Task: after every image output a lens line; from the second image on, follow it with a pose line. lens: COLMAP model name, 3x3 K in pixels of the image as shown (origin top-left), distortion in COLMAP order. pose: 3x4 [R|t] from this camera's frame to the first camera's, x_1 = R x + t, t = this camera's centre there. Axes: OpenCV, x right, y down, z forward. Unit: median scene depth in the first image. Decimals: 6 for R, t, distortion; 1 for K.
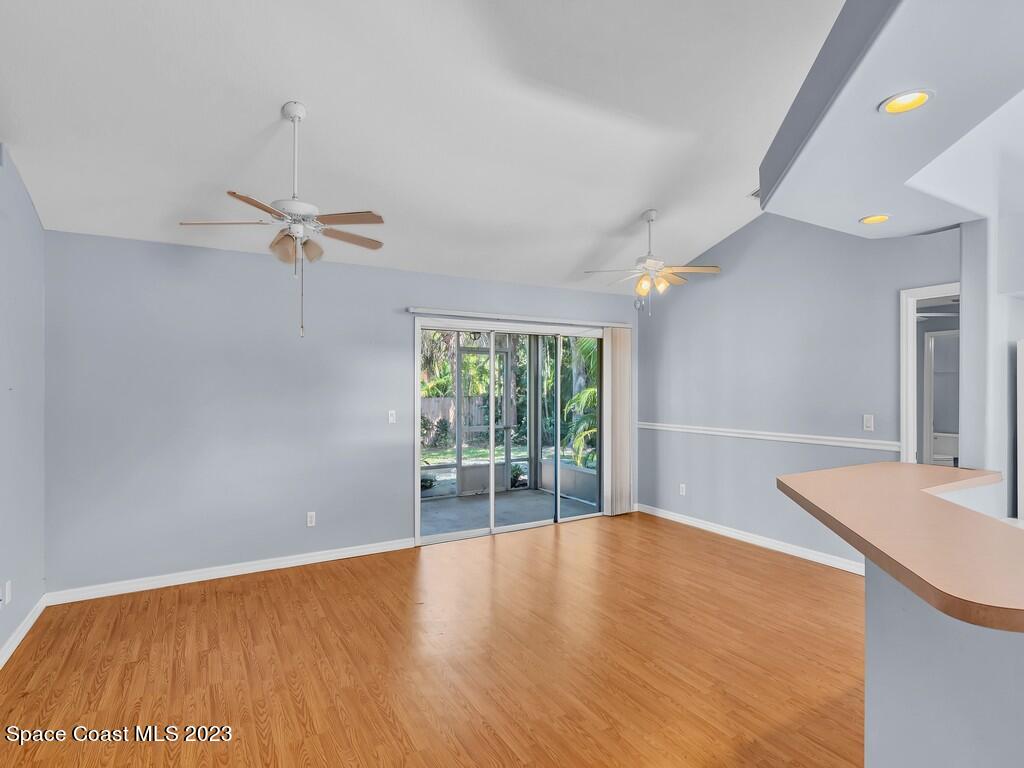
lens RADIAL K [[536.7, 0, 512.0], [0, 536.7, 384.0], [0, 0, 1]] dist [0.000150, -0.000730]
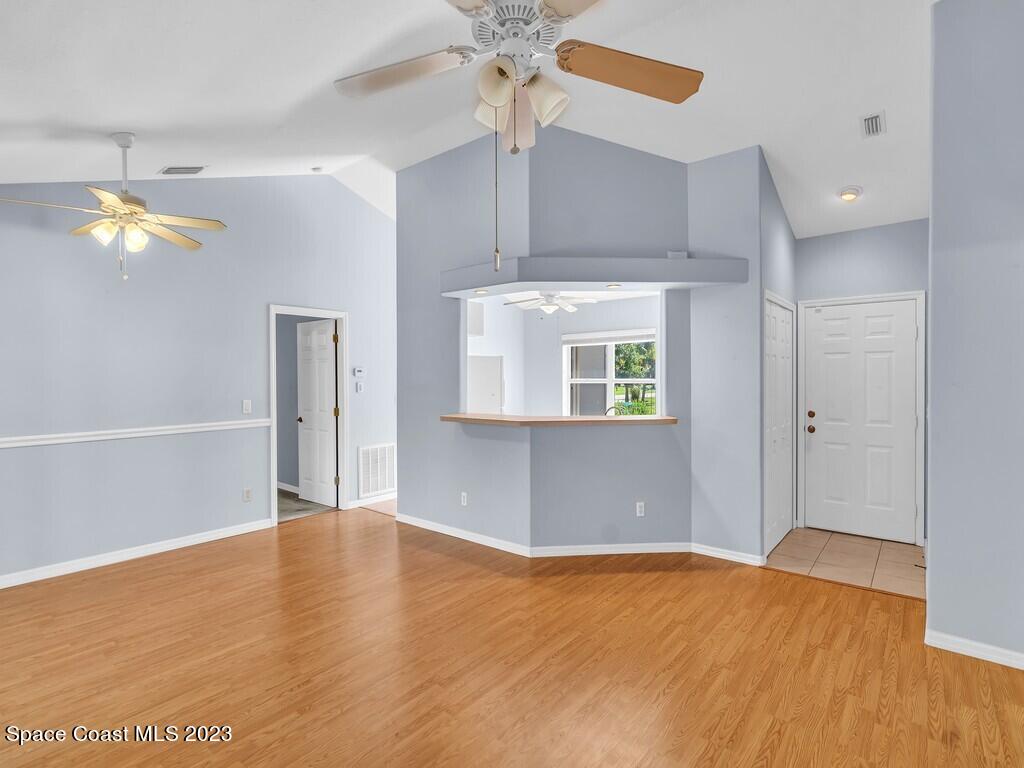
lens RADIAL K [[494.7, 0, 498.5], [0, 494.7, 368.4], [0, 0, 1]] dist [0.000882, 0.000523]
pose [[-0.322443, 0.020078, 0.946376, -0.528373], [0.004751, 0.999797, -0.019593, 0.009979], [-0.946577, -0.001821, -0.322472, 0.737098]]
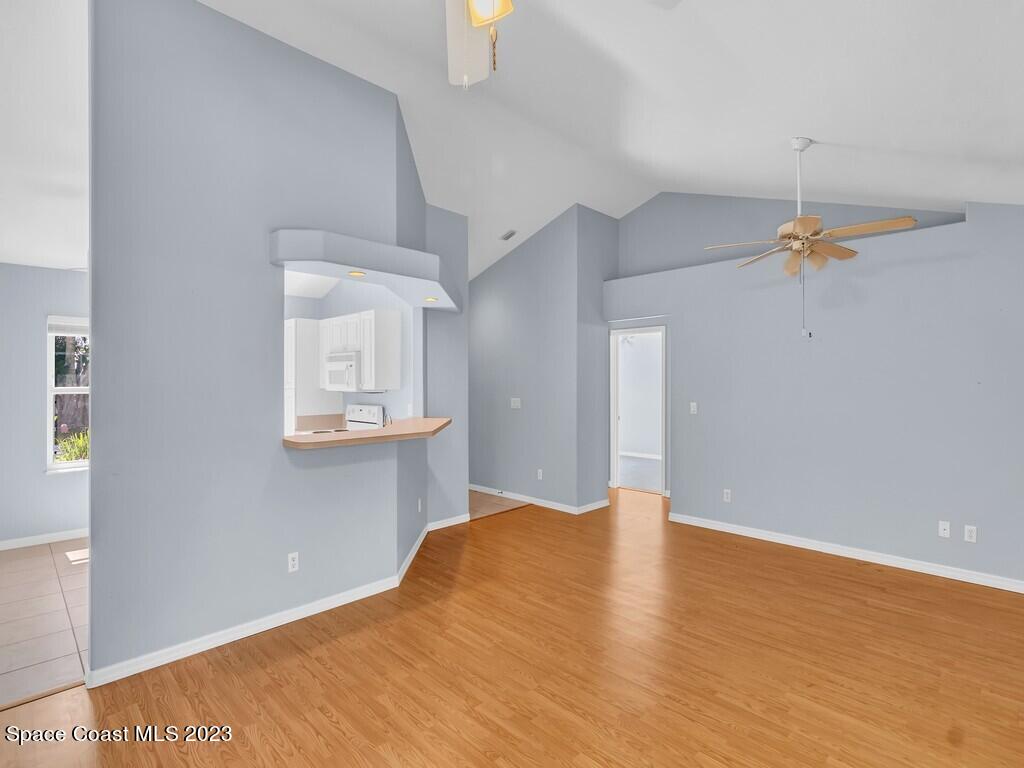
lens RADIAL K [[506.2, 0, 505.3], [0, 506.2, 380.9], [0, 0, 1]] dist [-0.000296, 0.000924]
pose [[-0.973157, 0.001995, -0.230134, 0.286343], [0.003462, 0.999976, -0.005970, 0.009655], [0.230117, -0.006606, -0.973141, 1.206054]]
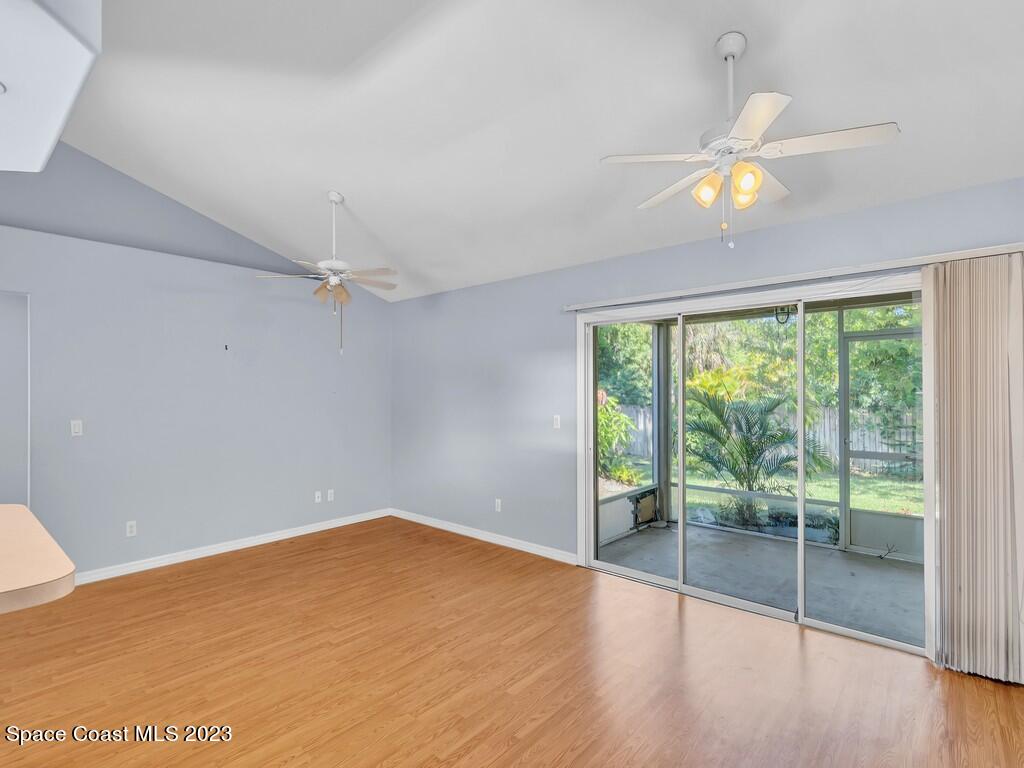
lens RADIAL K [[508.5, 0, 508.7], [0, 508.5, 388.6], [0, 0, 1]] dist [0.000659, -0.000298]
pose [[0.306603, -0.004151, -0.951828, 0.634898], [0.003208, 0.999989, -0.003328, 0.004670], [0.951832, -0.002033, 0.306613, 0.649114]]
